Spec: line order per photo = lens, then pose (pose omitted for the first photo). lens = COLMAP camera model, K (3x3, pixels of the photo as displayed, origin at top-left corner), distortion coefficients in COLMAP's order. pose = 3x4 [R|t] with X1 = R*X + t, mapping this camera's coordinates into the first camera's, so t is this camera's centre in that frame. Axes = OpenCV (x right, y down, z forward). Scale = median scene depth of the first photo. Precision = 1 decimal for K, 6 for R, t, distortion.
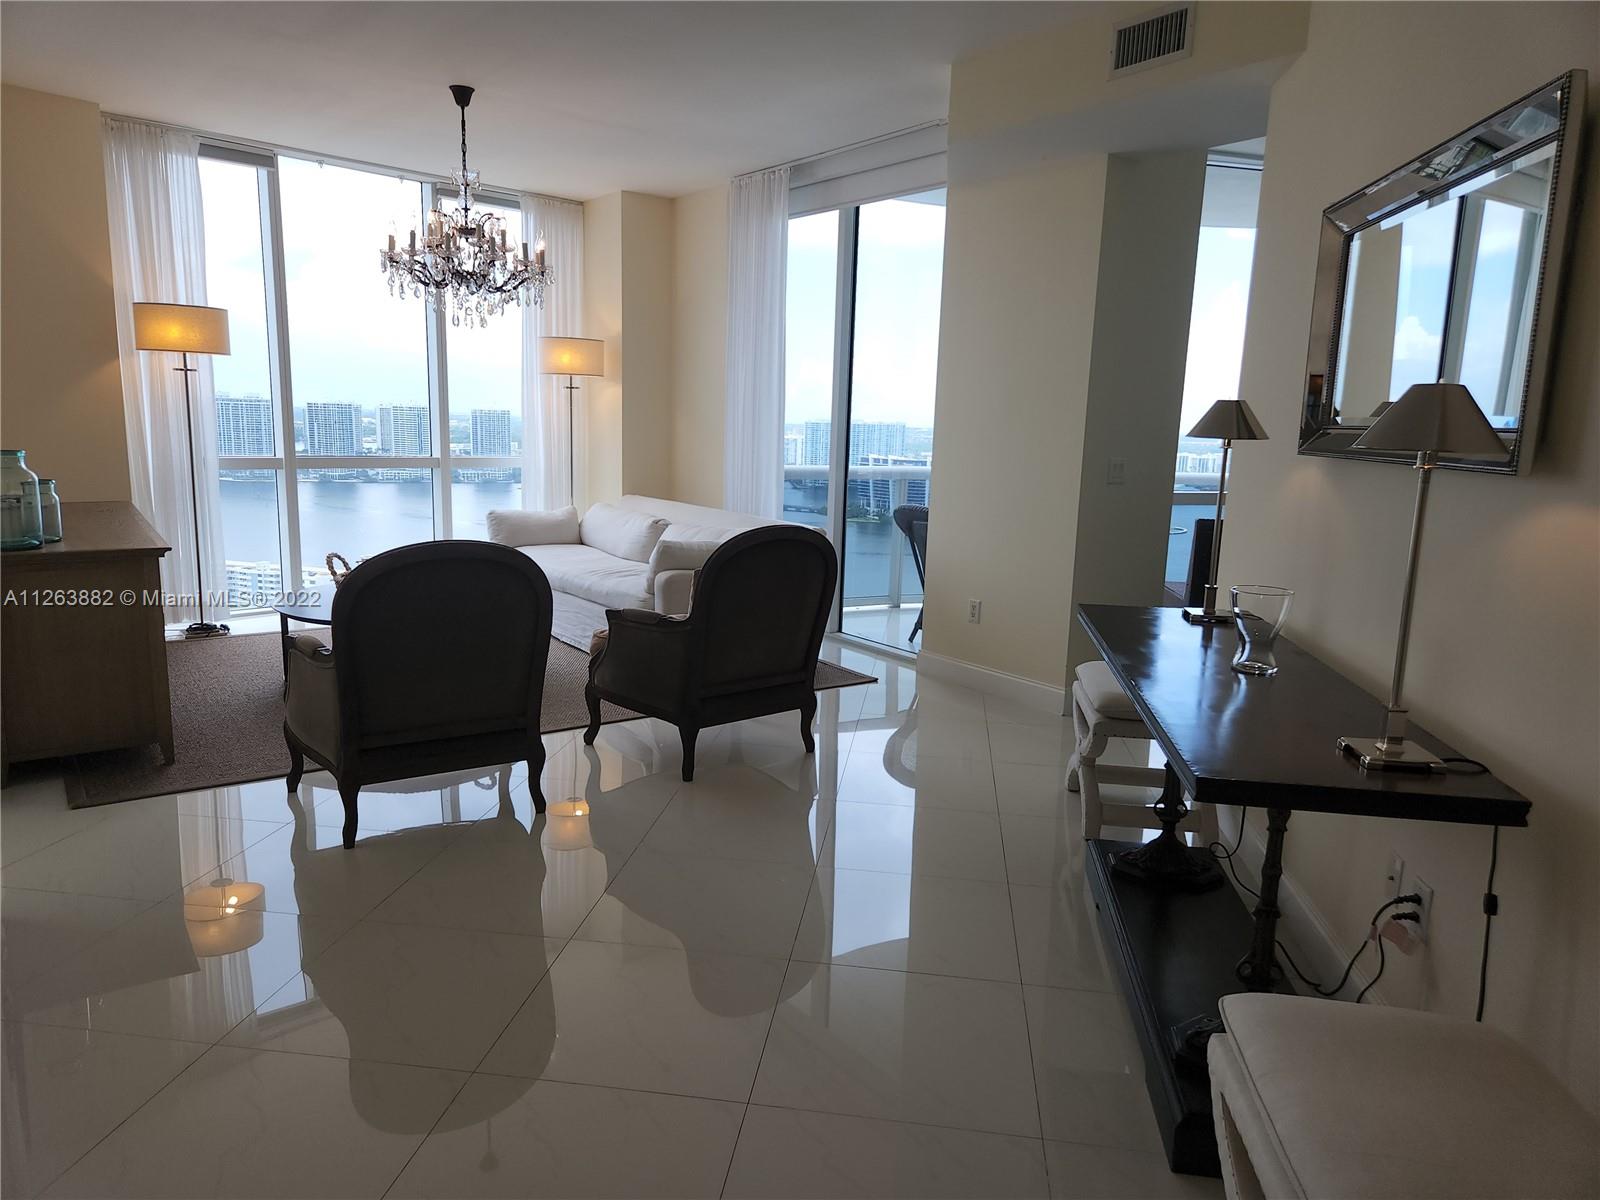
lens RADIAL K [[1072.0, 0, 805.5], [0, 1072.0, 597.7], [0, 0, 1]] dist [0.080982, -0.070247]
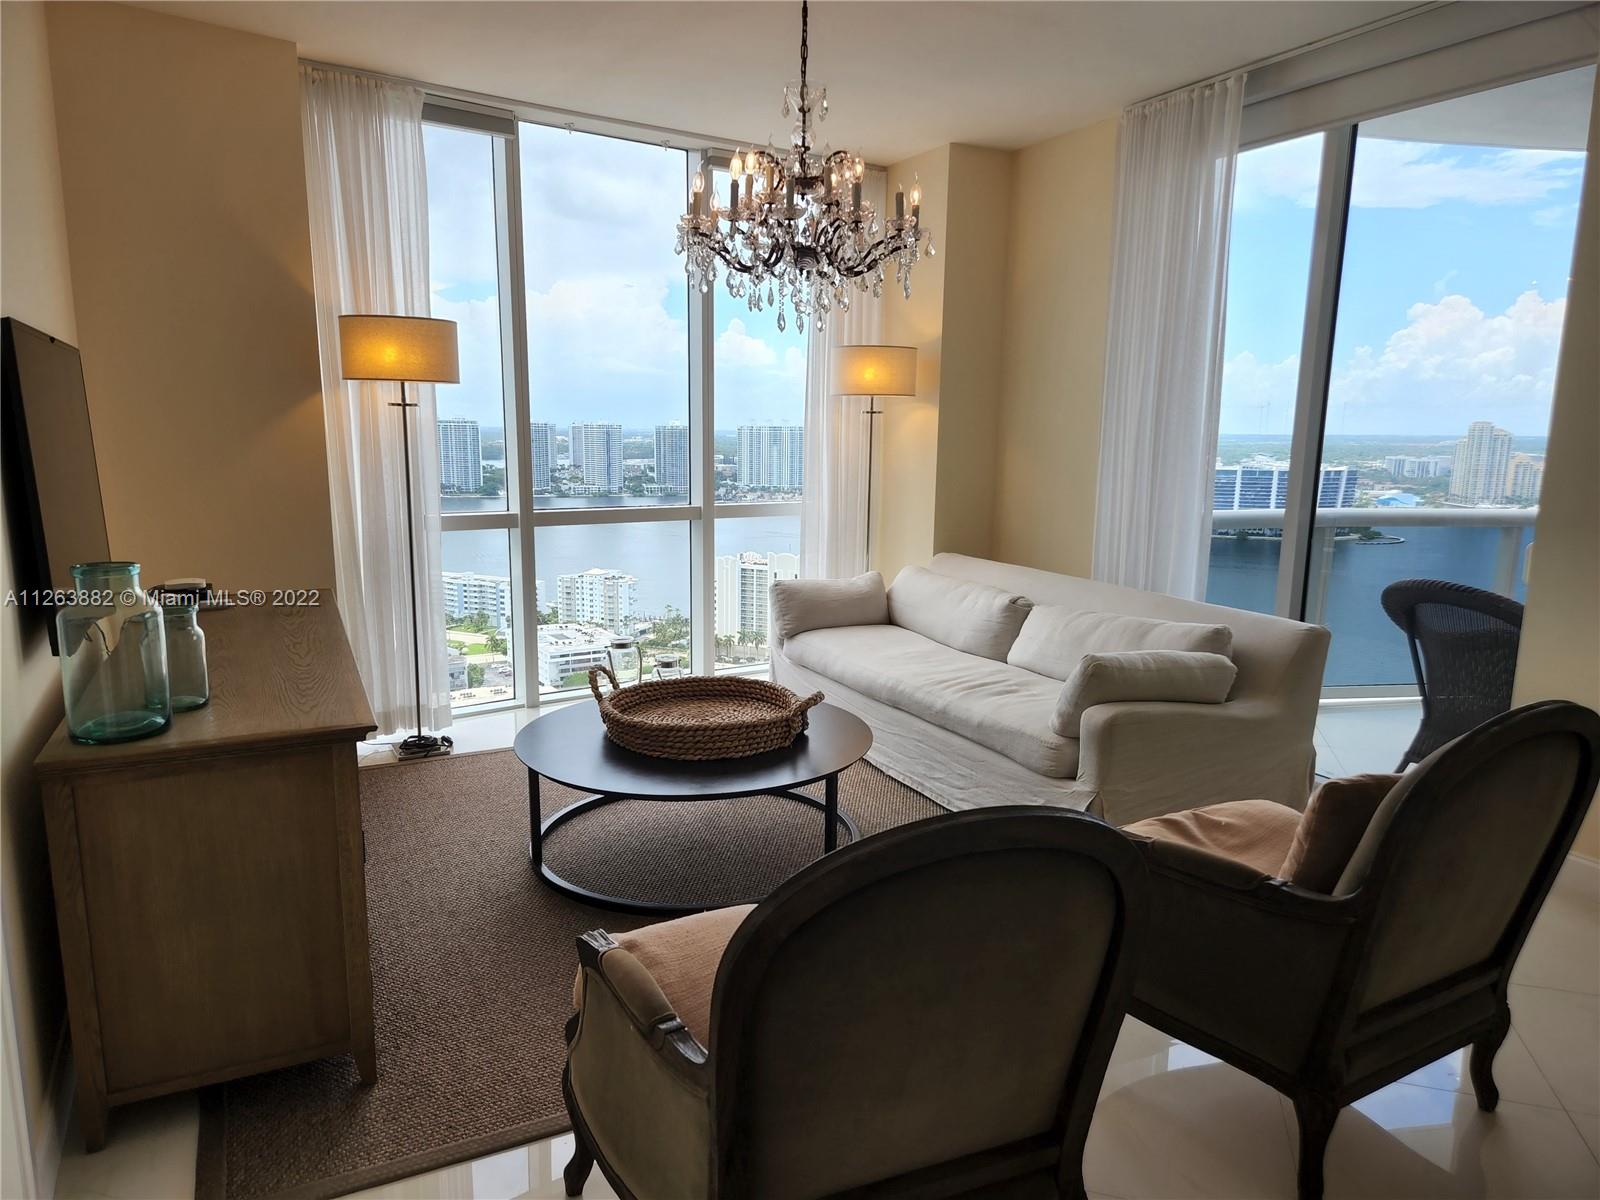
lens RADIAL K [[1072.0, 0, 805.5], [0, 1072.0, 597.7], [0, 0, 1]] dist [0.080982, -0.070247]
pose [[0.987430, 0.005988, -0.157945, -0.172289], [-0.007491, 0.999932, -0.008921, -0.069713], [0.157881, 0.009992, 0.987408, 0.302879]]
